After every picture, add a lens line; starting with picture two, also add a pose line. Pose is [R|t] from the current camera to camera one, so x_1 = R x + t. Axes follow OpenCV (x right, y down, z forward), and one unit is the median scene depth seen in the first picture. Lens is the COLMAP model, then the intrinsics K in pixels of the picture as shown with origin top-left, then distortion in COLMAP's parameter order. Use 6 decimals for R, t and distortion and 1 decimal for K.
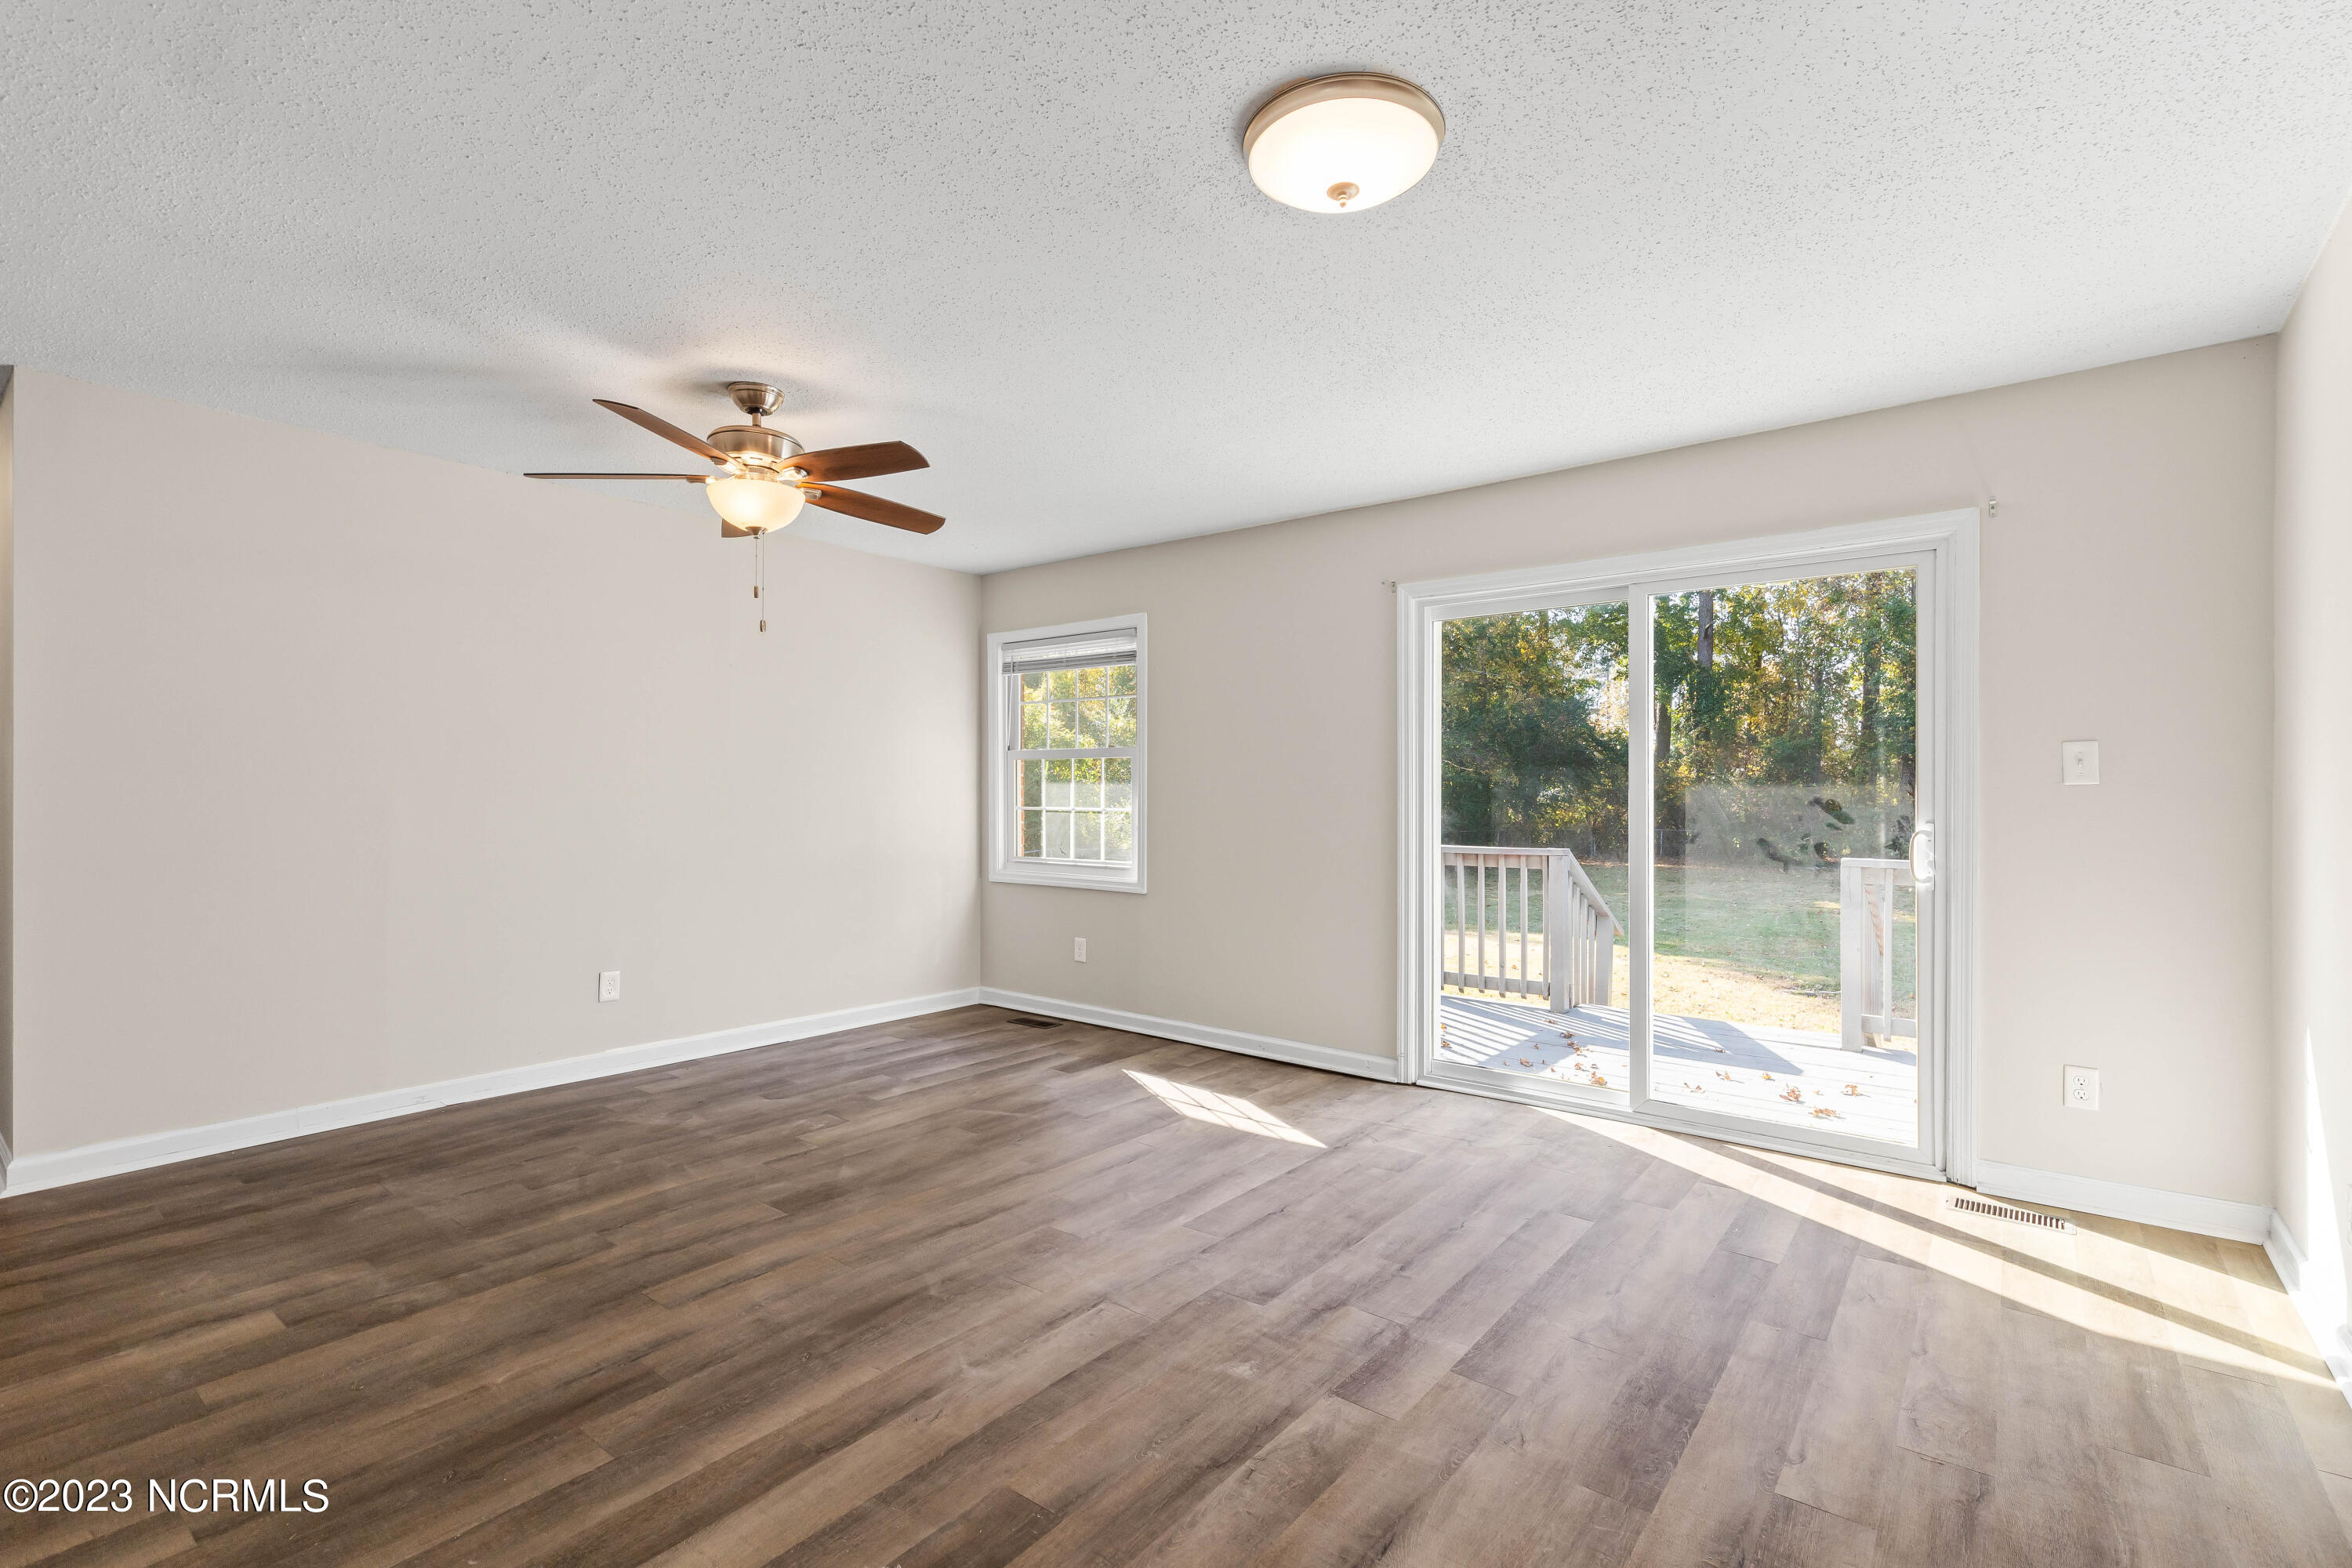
lens RADIAL K [[1065.4, 0, 1174.2], [0, 1065.4, 789.4], [0, 0, 1]] dist [0.007119, -0.001712]
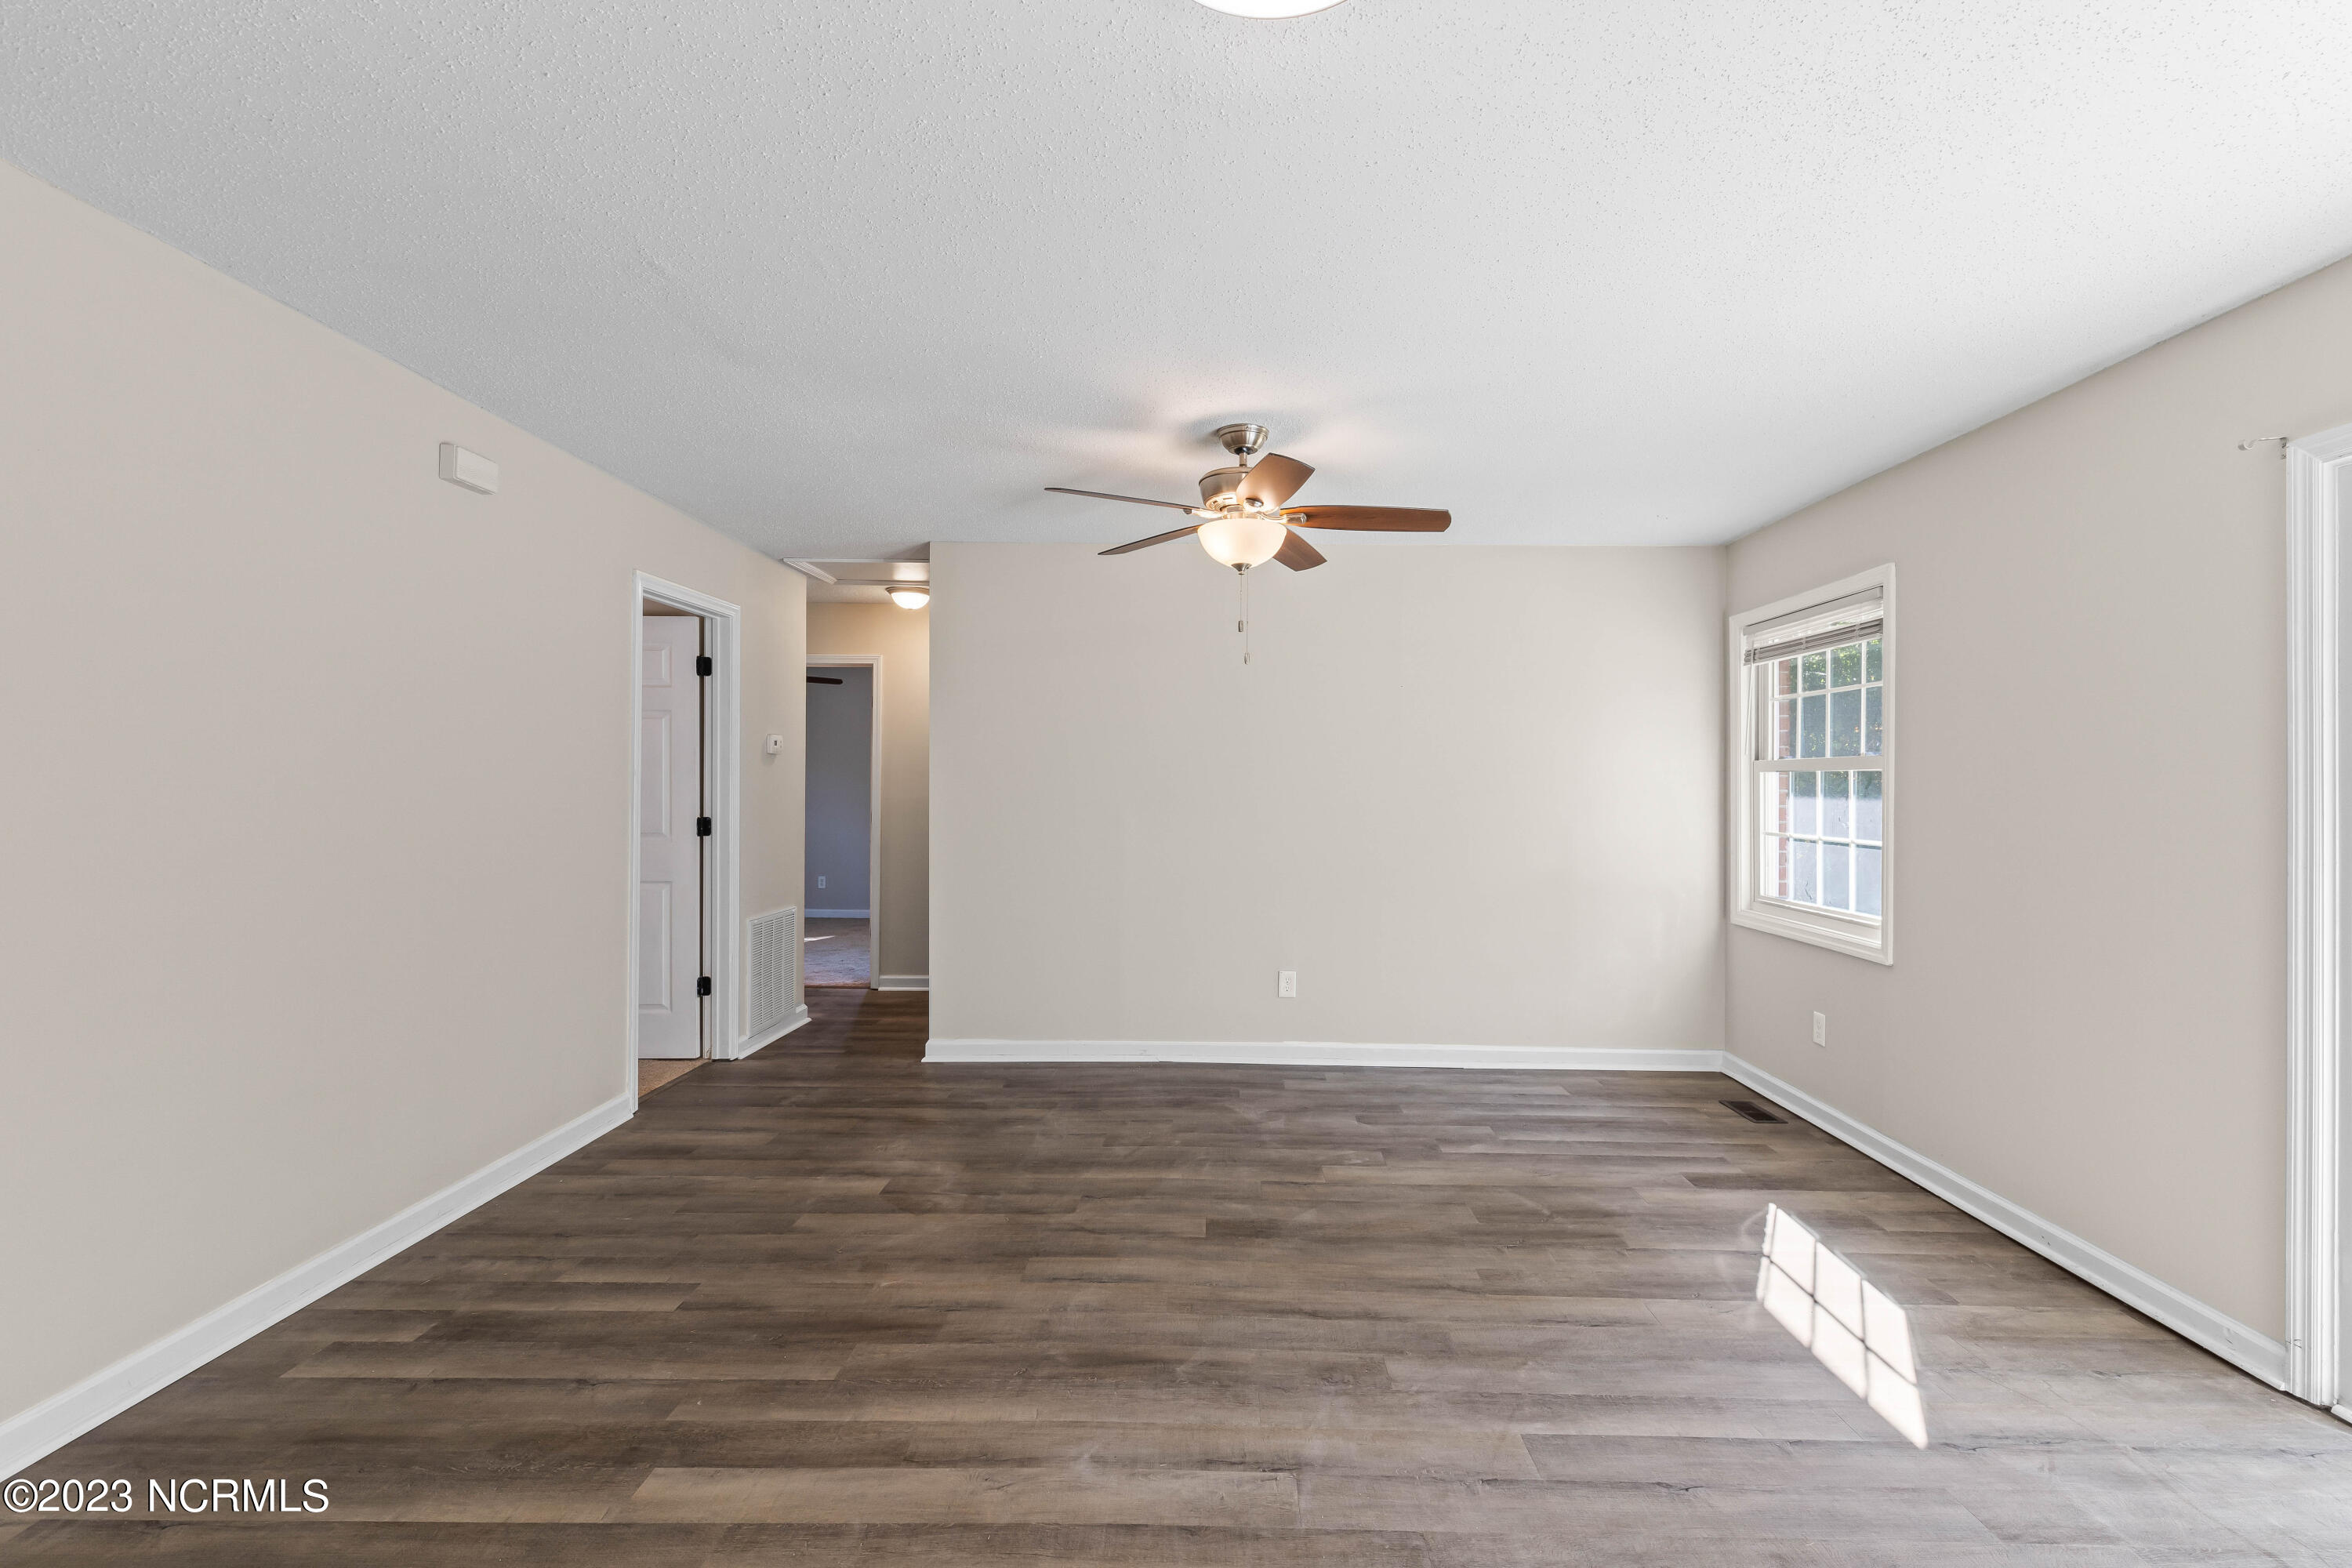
lens RADIAL K [[1065.4, 0, 1199.7], [0, 1065.4, 787.0], [0, 0, 1]] dist [0.007119, -0.001712]
pose [[0.609614, 0.001016, -0.792698, 0.407781], [-0.001754, 0.999998, -0.000067, -0.029417], [0.792696, 0.001432, 0.609615, 0.344706]]
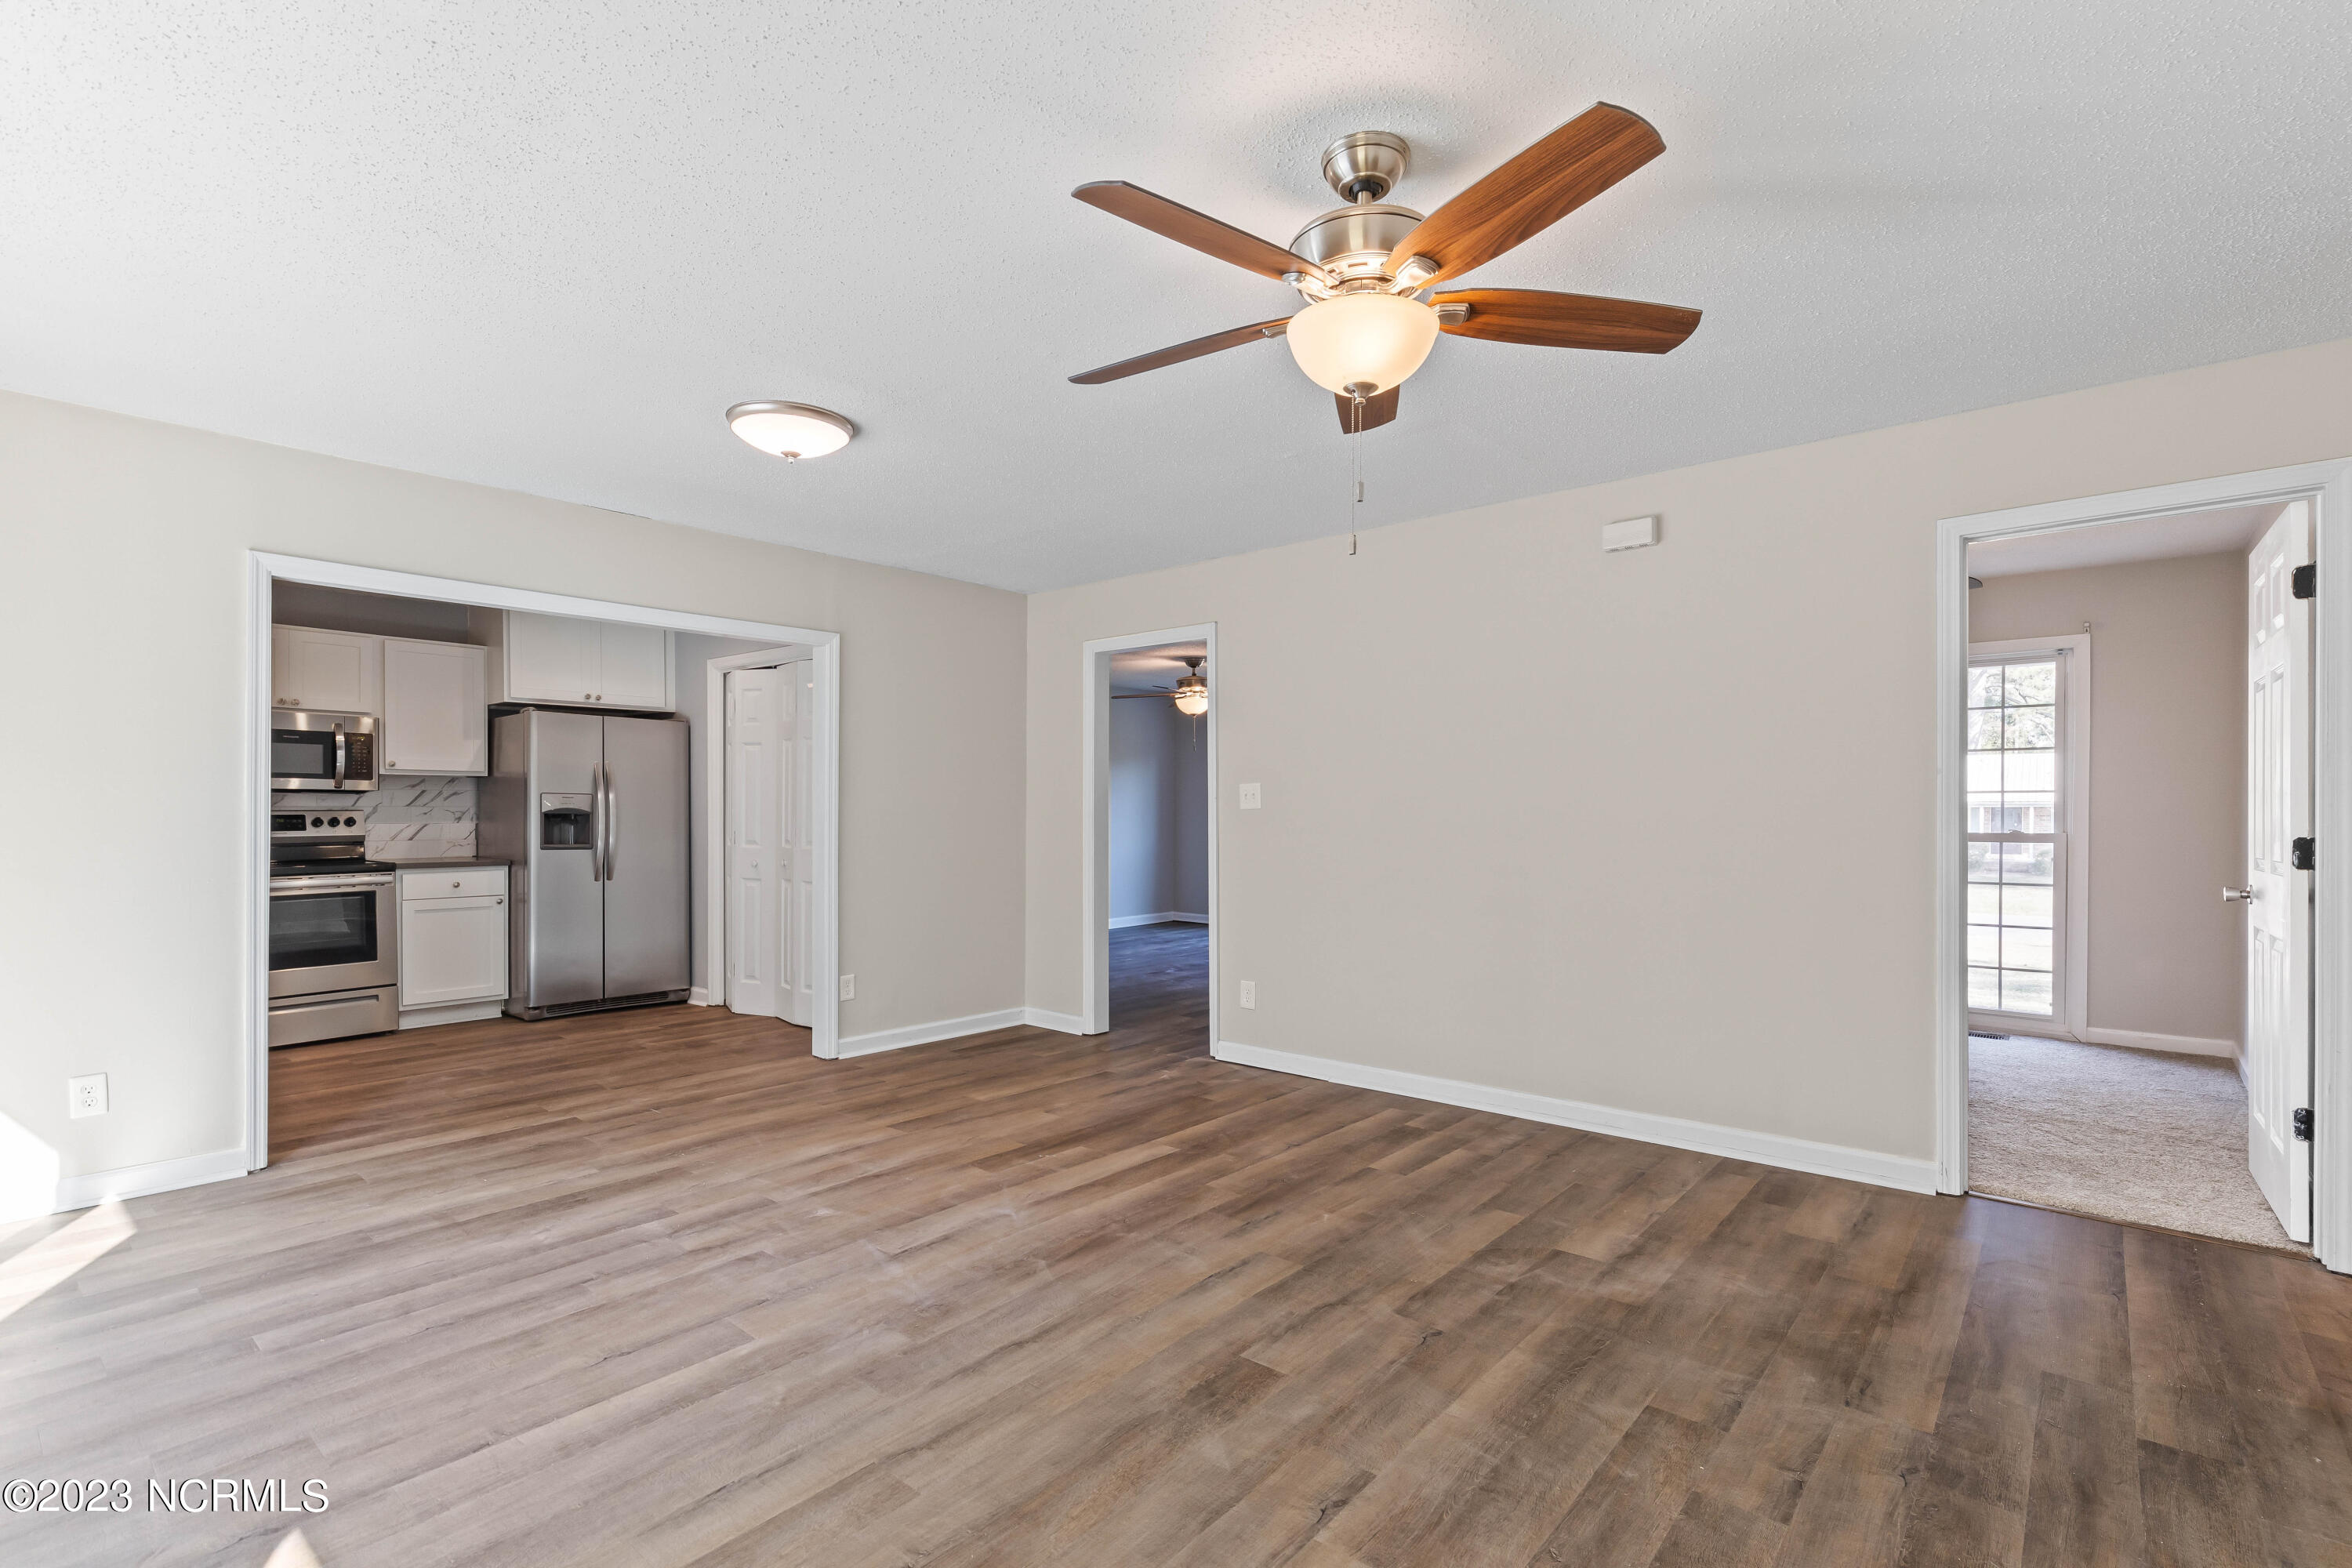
lens RADIAL K [[1065.4, 0, 1185.8], [0, 1065.4, 804.5], [0, 0, 1]] dist [0.007119, -0.001712]
pose [[-0.999680, -0.004861, 0.024821, -0.312657], [-0.005146, 0.999922, -0.011414, 0.001519], [-0.024764, -0.011538, -0.999627, 1.650860]]
